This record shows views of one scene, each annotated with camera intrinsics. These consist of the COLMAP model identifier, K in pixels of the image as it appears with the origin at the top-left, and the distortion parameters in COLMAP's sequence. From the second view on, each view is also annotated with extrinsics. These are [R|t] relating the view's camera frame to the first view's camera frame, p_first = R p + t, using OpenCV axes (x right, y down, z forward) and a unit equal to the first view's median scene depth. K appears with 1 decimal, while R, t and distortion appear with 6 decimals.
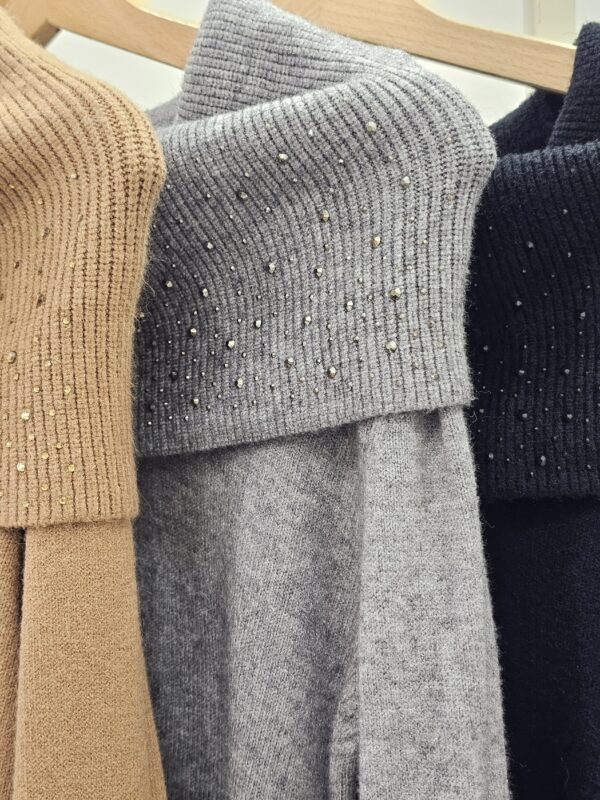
lens RADIAL K [[1013.5, 0, 300.0], [0, 1013.5, 400.0], [0, 0, 1]] dist [0.165199, -0.532452]
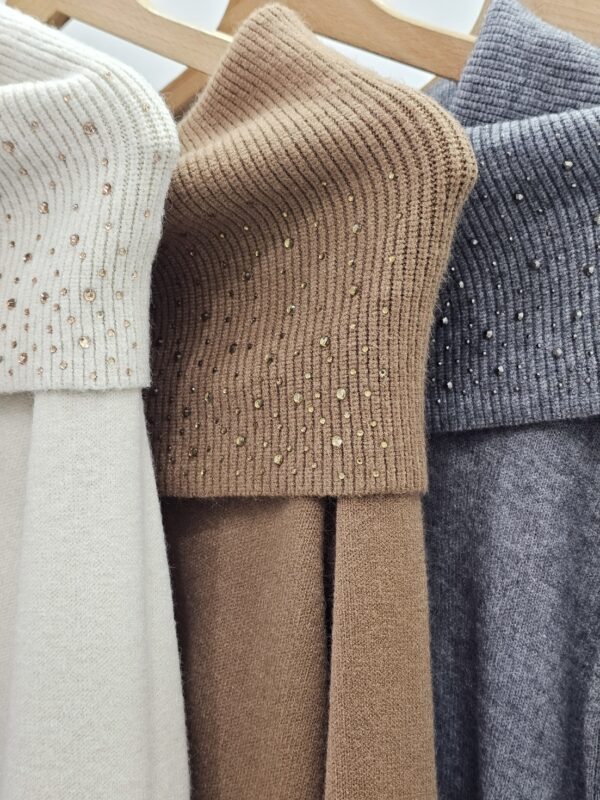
lens RADIAL K [[1013.5, 0, 300.0], [0, 1013.5, 400.0], [0, 0, 1]] dist [0.165199, -0.532452]
pose [[0.998660, 0.031110, 0.041347, -0.351088], [-0.031879, 0.999328, 0.018077, 0.001803], [-0.040757, -0.019371, 0.998981, -0.083730]]
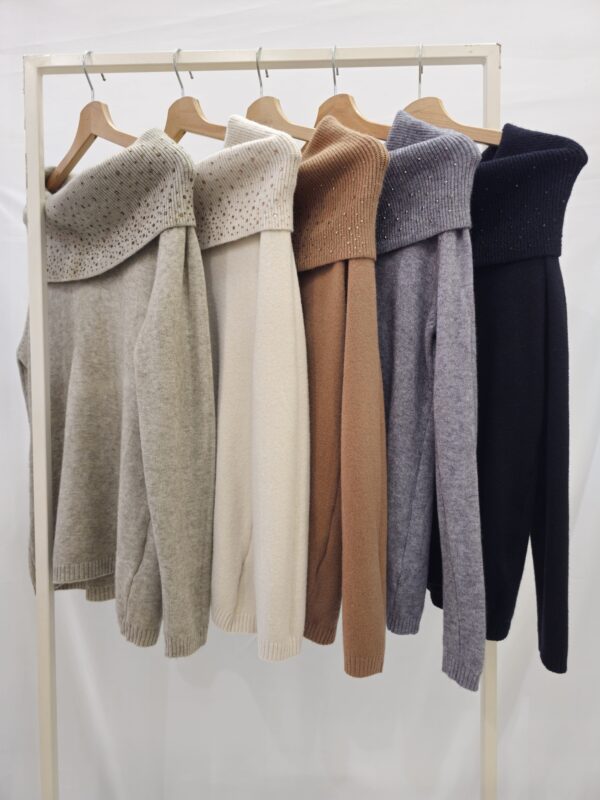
lens RADIAL K [[503.2, 0, 304.6], [0, 503.2, 399.2], [0, 0, 1]] dist [0.039291, -0.035628]
pose [[0.998833, 0.022381, -0.042792, -0.334081], [-0.019766, 0.997967, 0.060593, 0.516359], [0.044061, -0.059677, 0.997245, -0.862130]]
